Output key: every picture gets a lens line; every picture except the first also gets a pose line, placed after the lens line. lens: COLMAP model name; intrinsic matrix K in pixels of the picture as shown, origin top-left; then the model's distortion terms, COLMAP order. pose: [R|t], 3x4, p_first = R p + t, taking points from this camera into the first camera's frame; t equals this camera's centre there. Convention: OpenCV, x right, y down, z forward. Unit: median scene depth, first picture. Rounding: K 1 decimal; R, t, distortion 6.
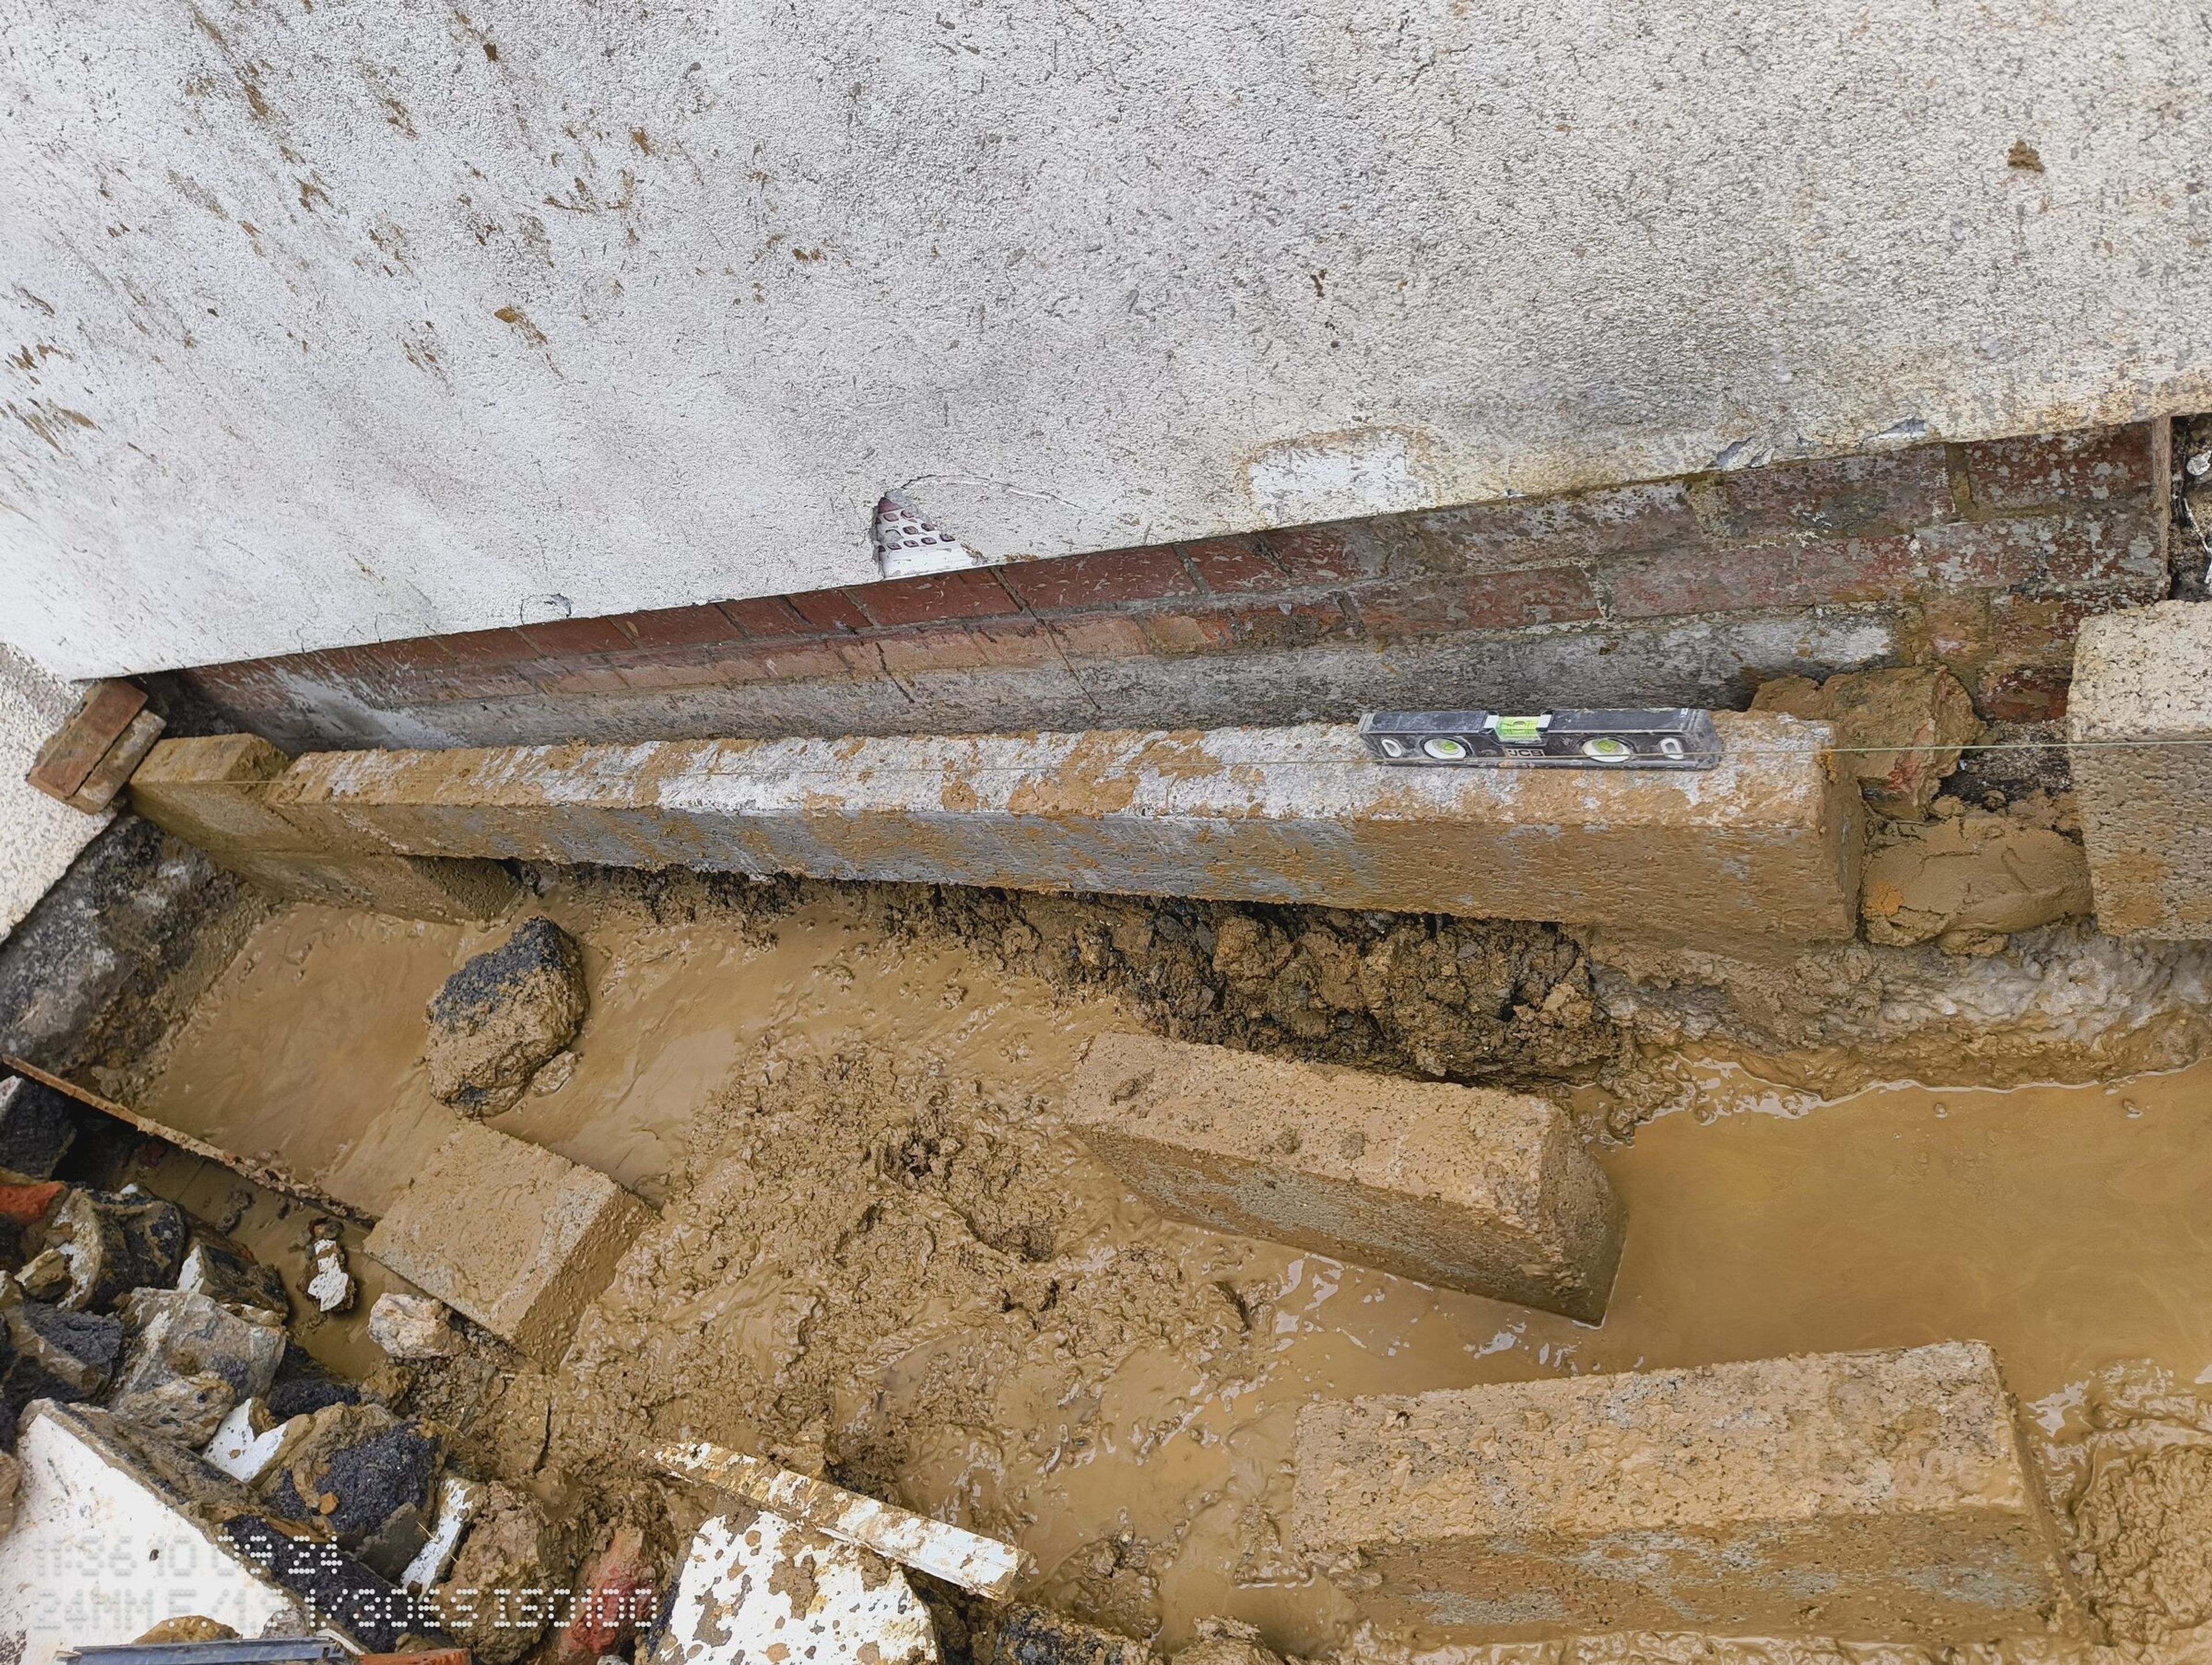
lens RADIAL K [[1519.8, 0, 1071.3], [0, 1519.8, 839.3], [0, 0, 1]] dist [0.056091, -0.060268]
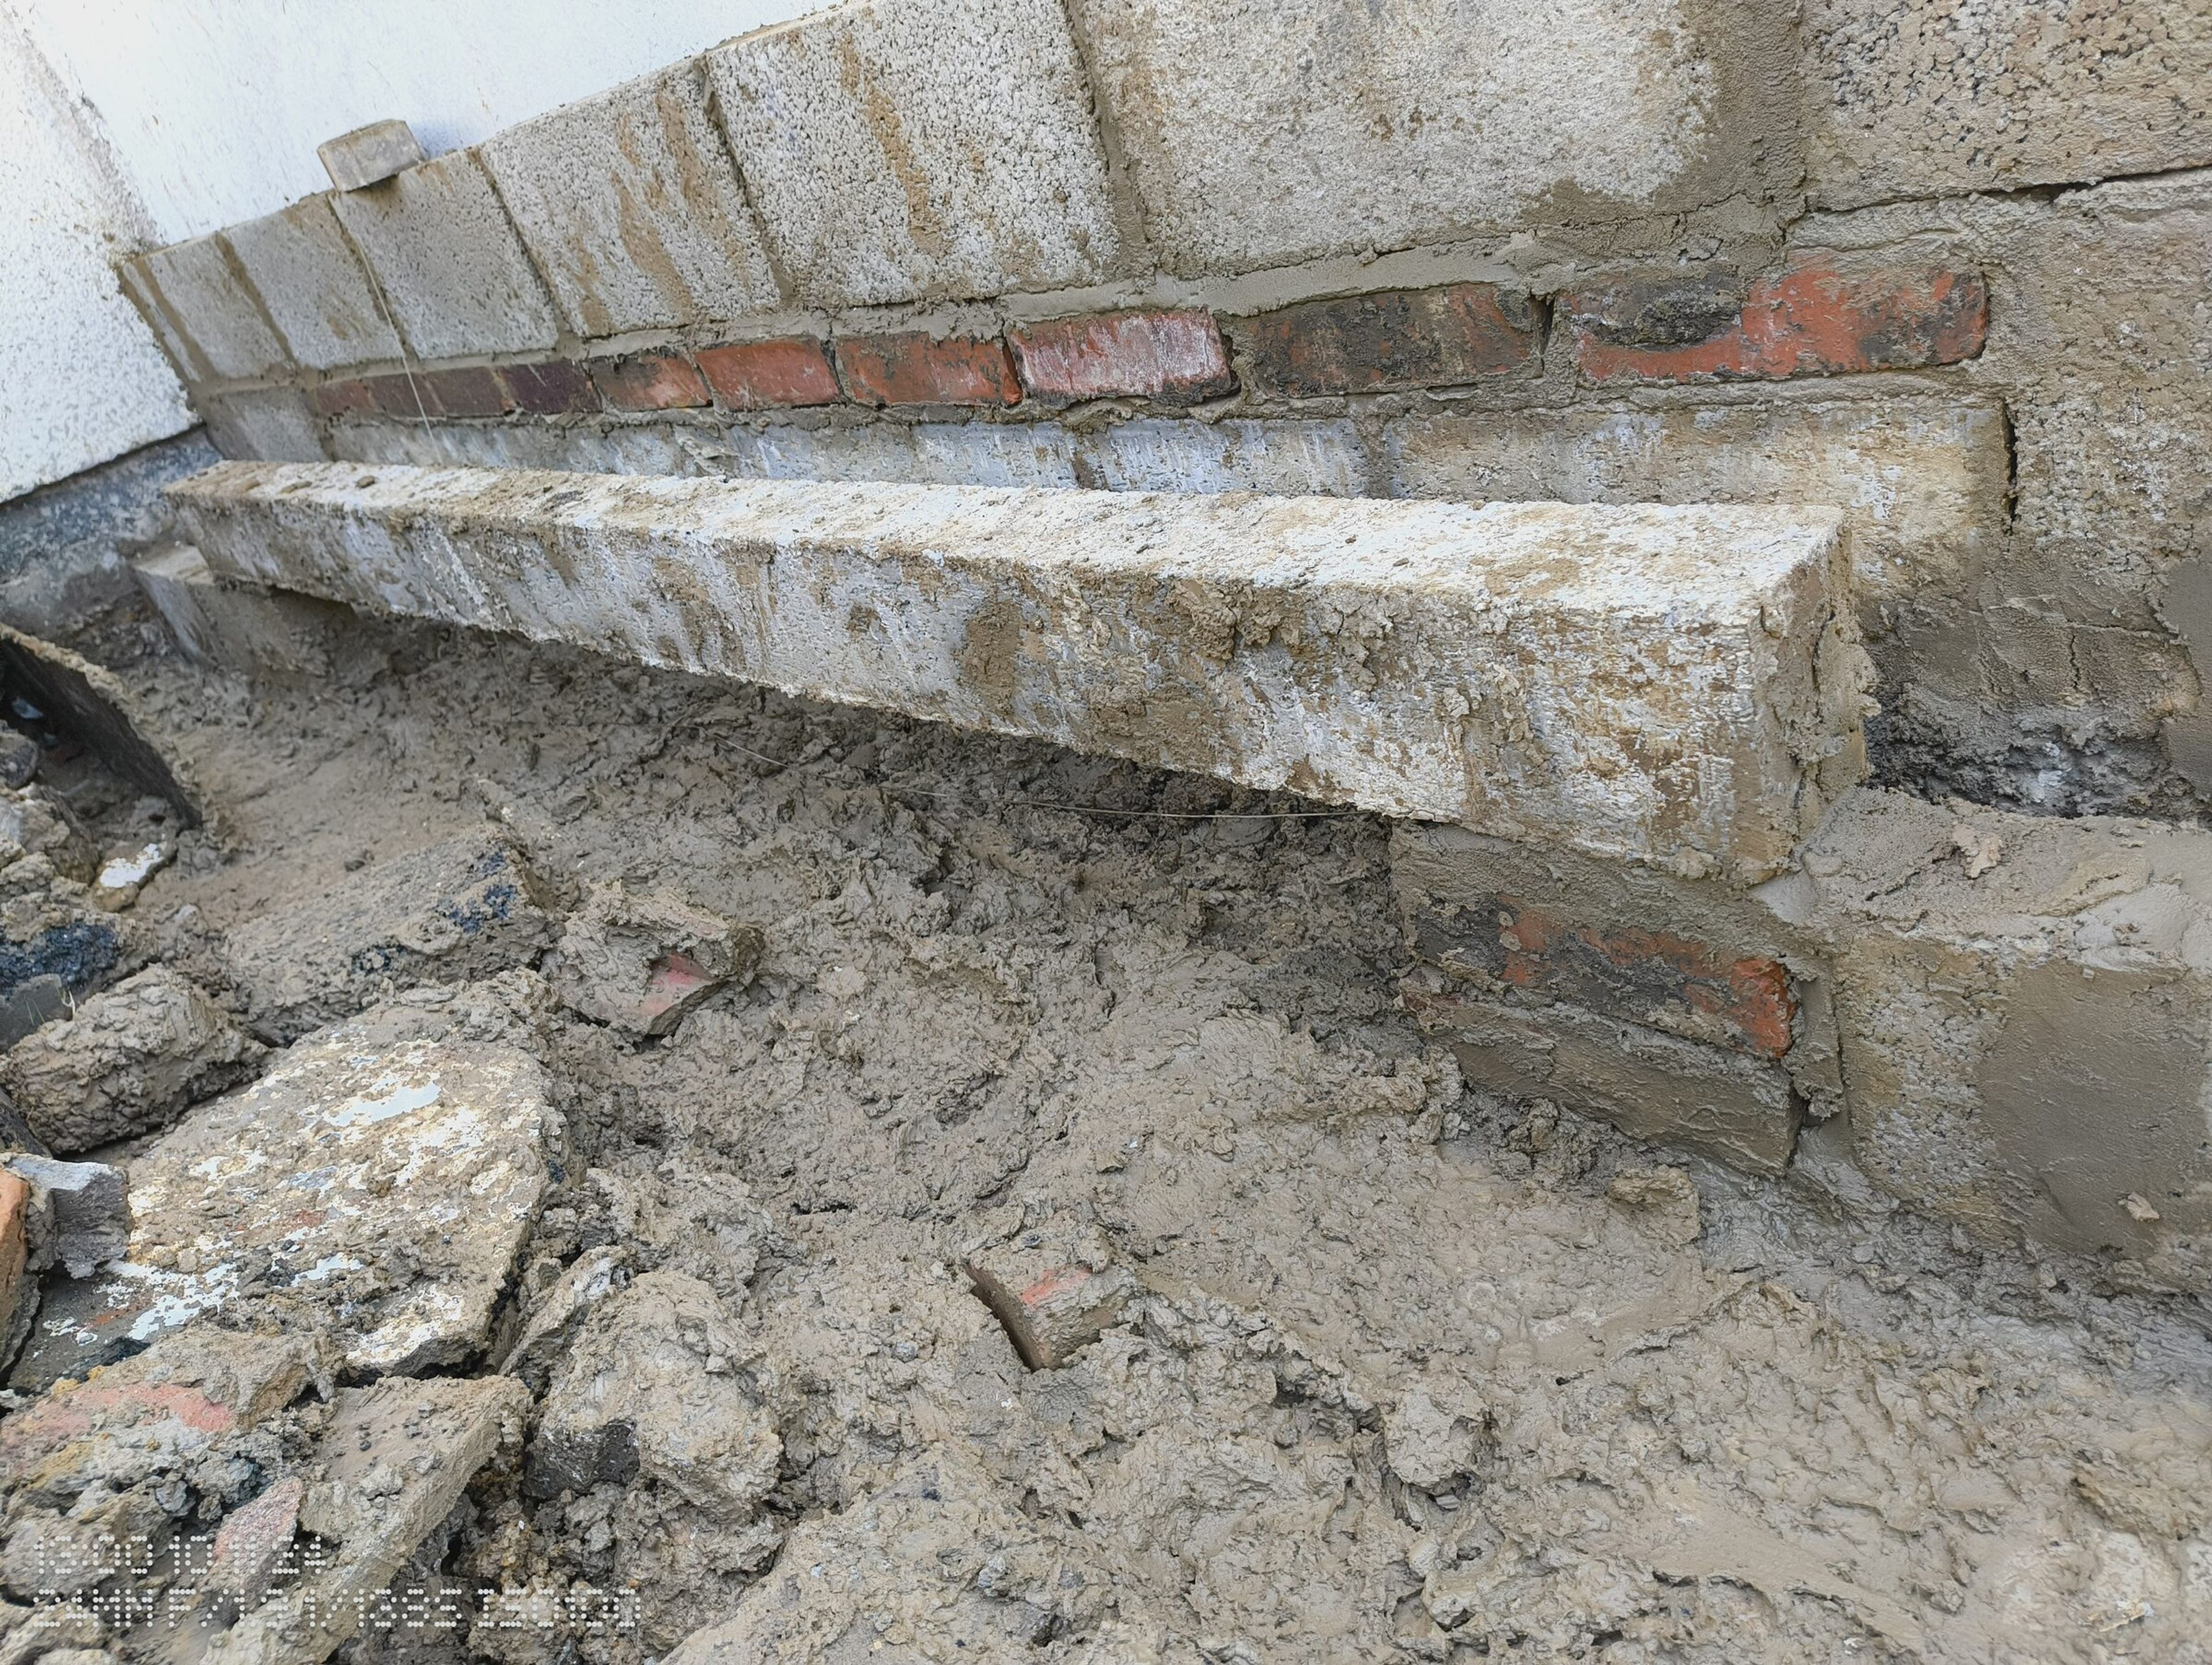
lens RADIAL K [[1516.3, 0, 1106.0], [0, 1516.3, 832.5], [0, 0, 1]] dist [0.047679, -0.048699]
pose [[0.938654, 0.335288, -0.080691, 0.162854], [-0.343673, 0.928862, -0.138216, 0.301691], [0.028609, 0.157468, 0.987110, 0.205548]]
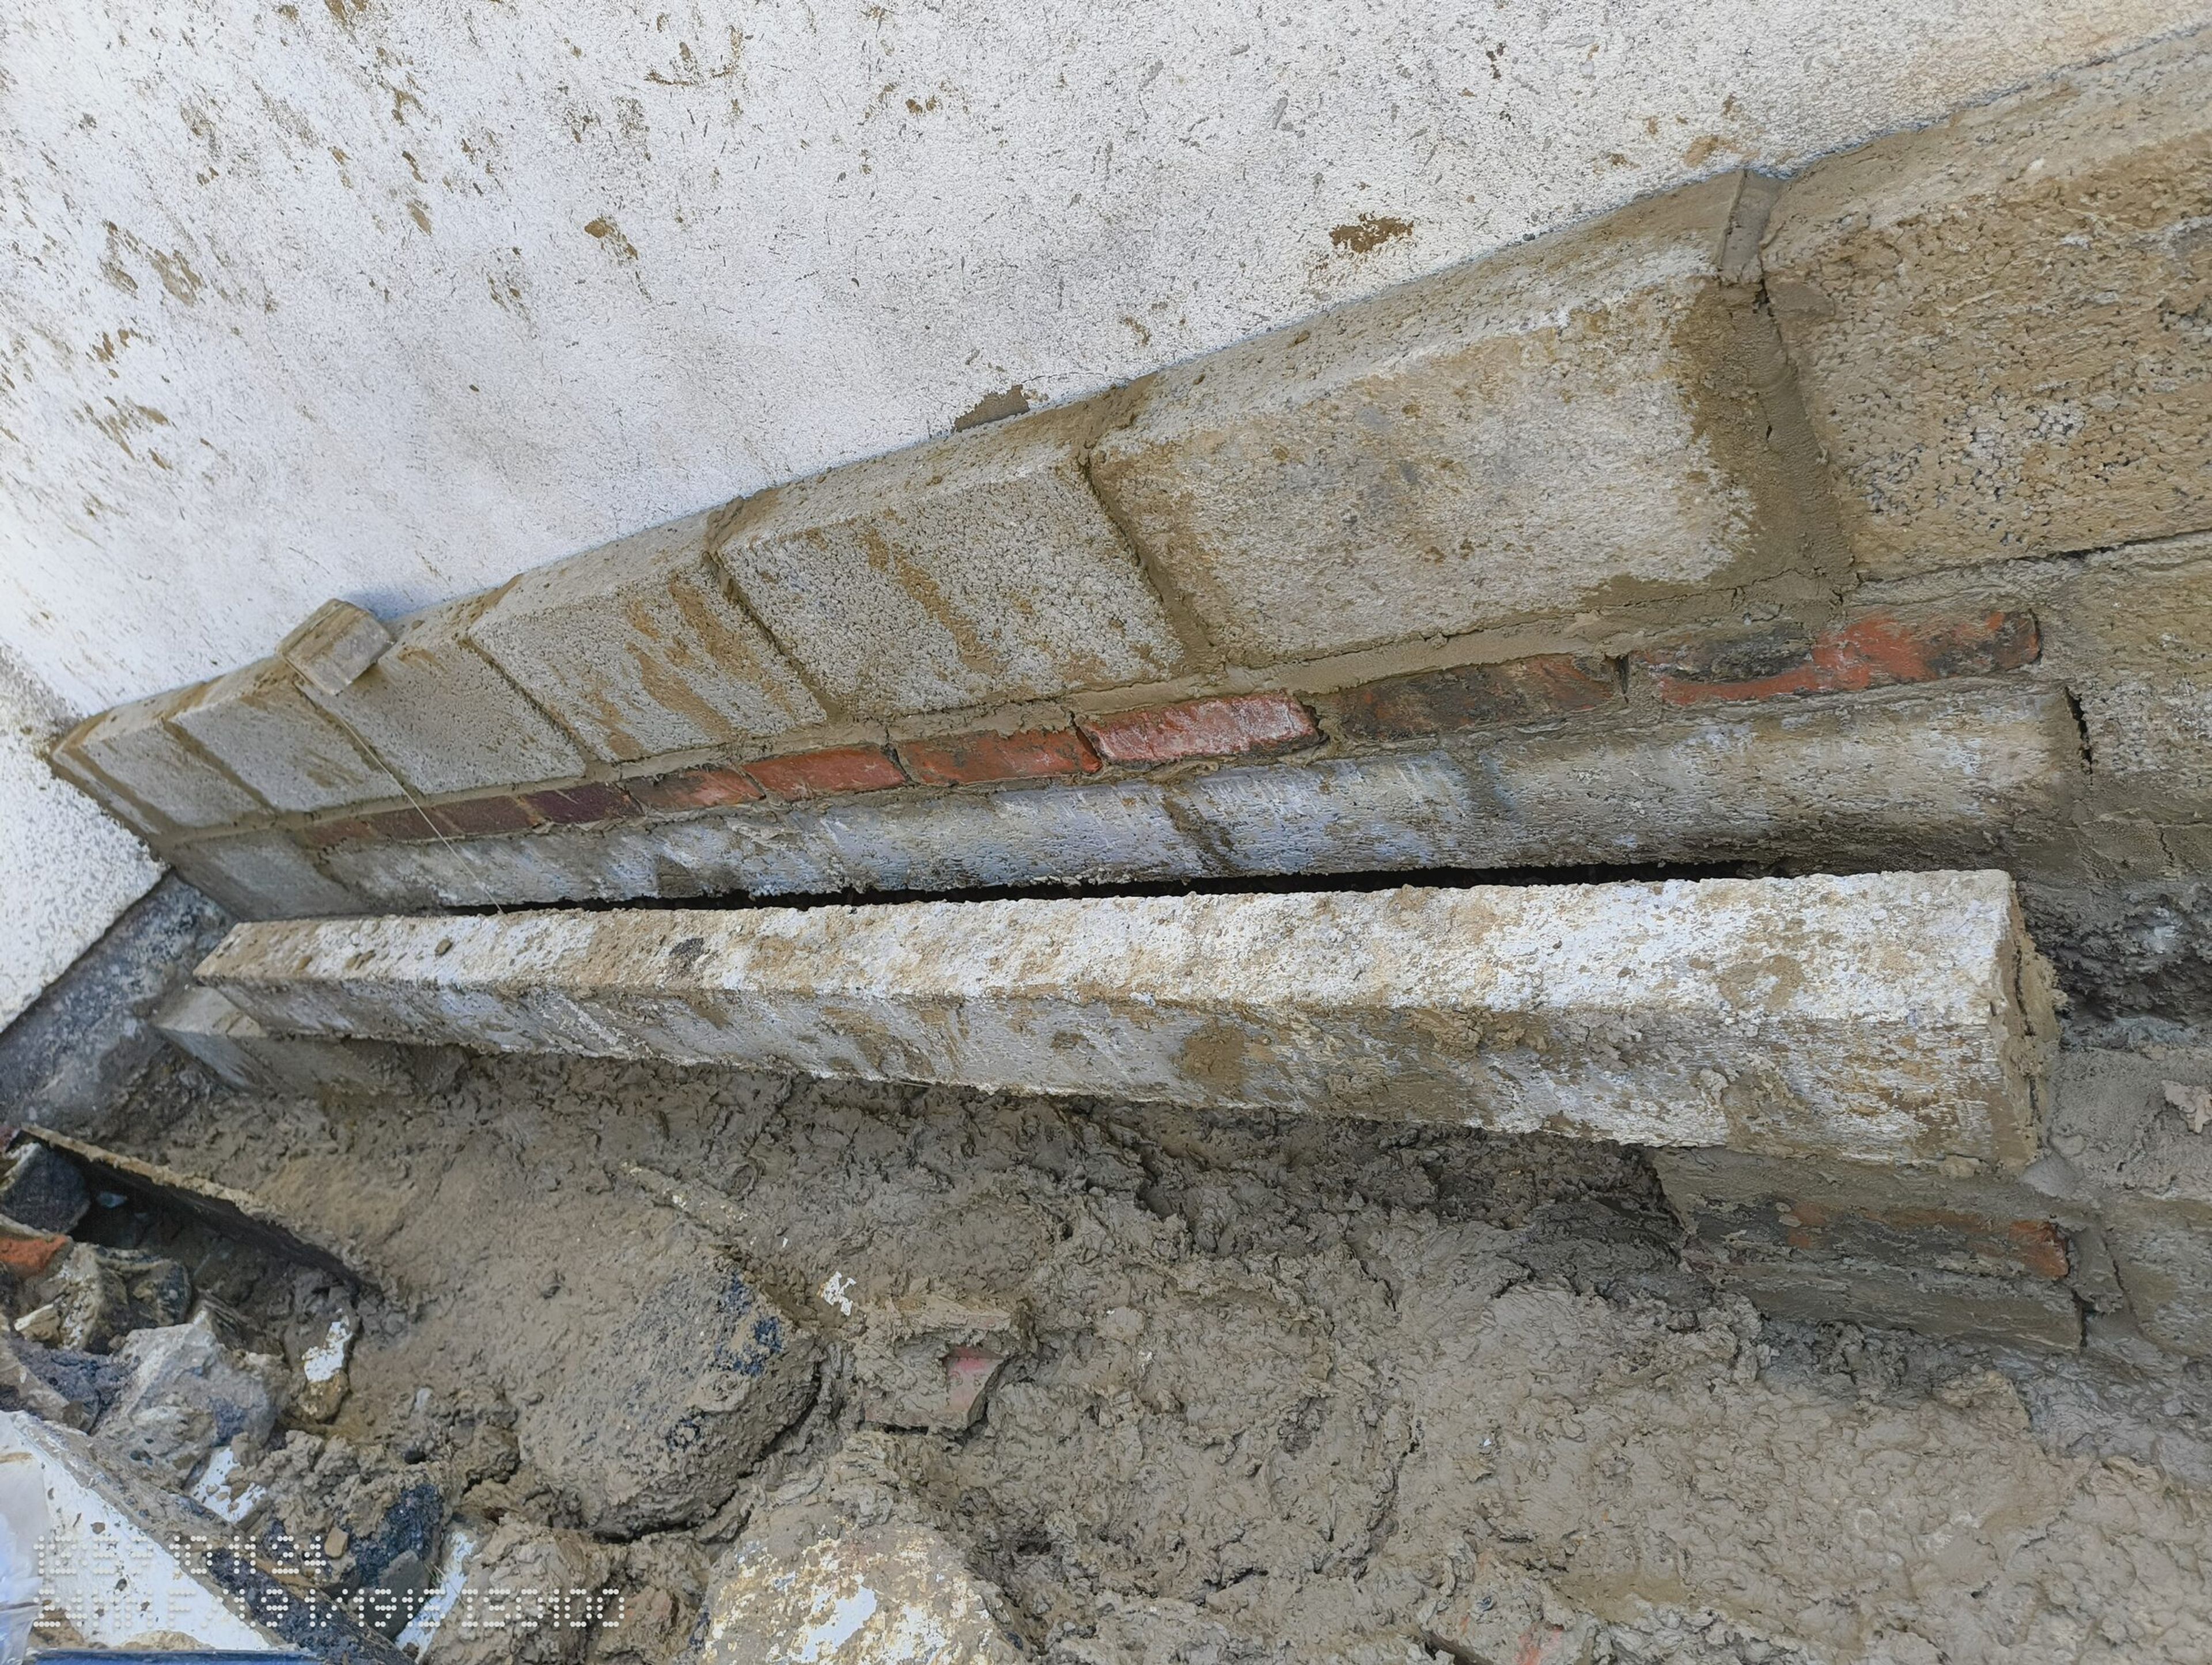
lens RADIAL K [[1519.8, 0, 1071.3], [0, 1519.8, 839.3], [0, 0, 1]] dist [0.056091, -0.060268]
pose [[0.999513, 0.016050, -0.026774, -0.033387], [-0.019022, 0.993217, -0.114712, 0.118000], [0.024752, 0.115165, 0.993038, 0.082762]]
